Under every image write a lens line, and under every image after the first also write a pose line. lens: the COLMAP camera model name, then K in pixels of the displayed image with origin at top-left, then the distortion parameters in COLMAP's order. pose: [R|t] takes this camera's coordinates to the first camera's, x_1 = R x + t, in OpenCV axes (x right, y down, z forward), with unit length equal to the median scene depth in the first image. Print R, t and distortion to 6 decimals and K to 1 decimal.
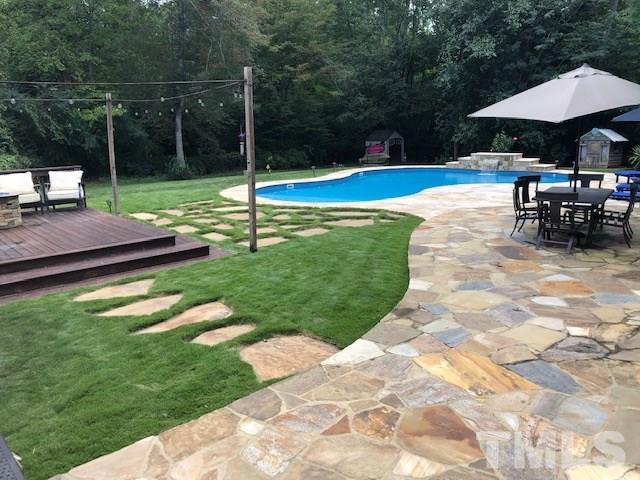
lens RADIAL K [[528.8, 0, 318.9], [0, 528.8, 239.7], [0, 0, 1]] dist [0.004929, -0.007741]
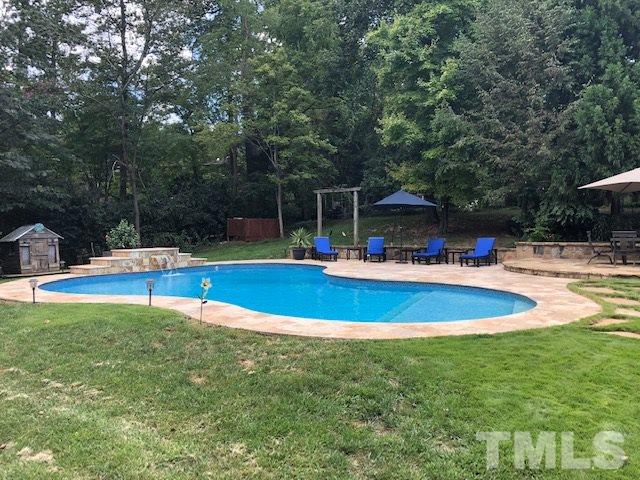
lens RADIAL K [[528.8, 0, 320.5], [0, 528.8, 238.8], [0, 0, 1]] dist [0.004929, -0.007741]
pose [[-0.070214, -0.008216, 0.997498, -0.410719], [0.227159, 0.973562, 0.024009, -0.138028], [-0.971323, 0.228277, -0.066491, 0.809309]]
